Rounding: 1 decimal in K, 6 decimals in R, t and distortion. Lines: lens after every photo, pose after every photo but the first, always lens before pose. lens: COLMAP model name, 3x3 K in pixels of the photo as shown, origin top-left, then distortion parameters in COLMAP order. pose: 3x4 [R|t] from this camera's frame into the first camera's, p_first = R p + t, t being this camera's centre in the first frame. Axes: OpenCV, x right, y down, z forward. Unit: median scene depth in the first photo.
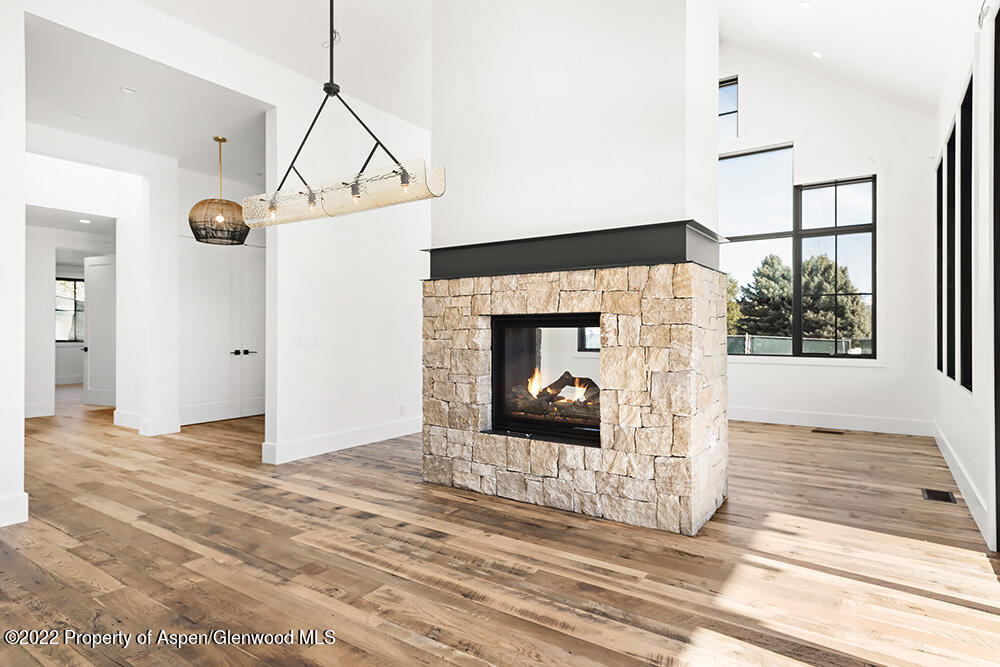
lens RADIAL K [[554.0, 0, 515.0], [0, 554.0, 327.5], [0, 0, 1]] dist [0.019565, -0.001581]
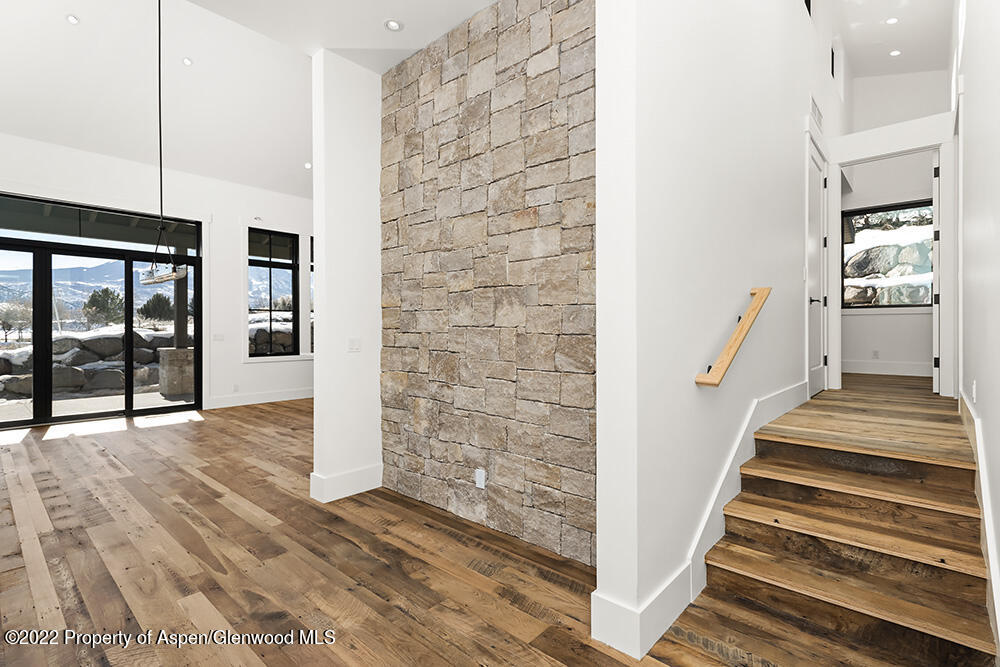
lens RADIAL K [[472.5, 0, 505.5], [0, 472.5, 335.0], [0, 0, 1]] dist [0.021840, -0.011341]
pose [[-0.989410, -0.001257, 0.145142, -1.303232], [-0.001282, 0.999999, -0.000078, 0.012223], [-0.145142, -0.000263, -0.989411, 1.768528]]
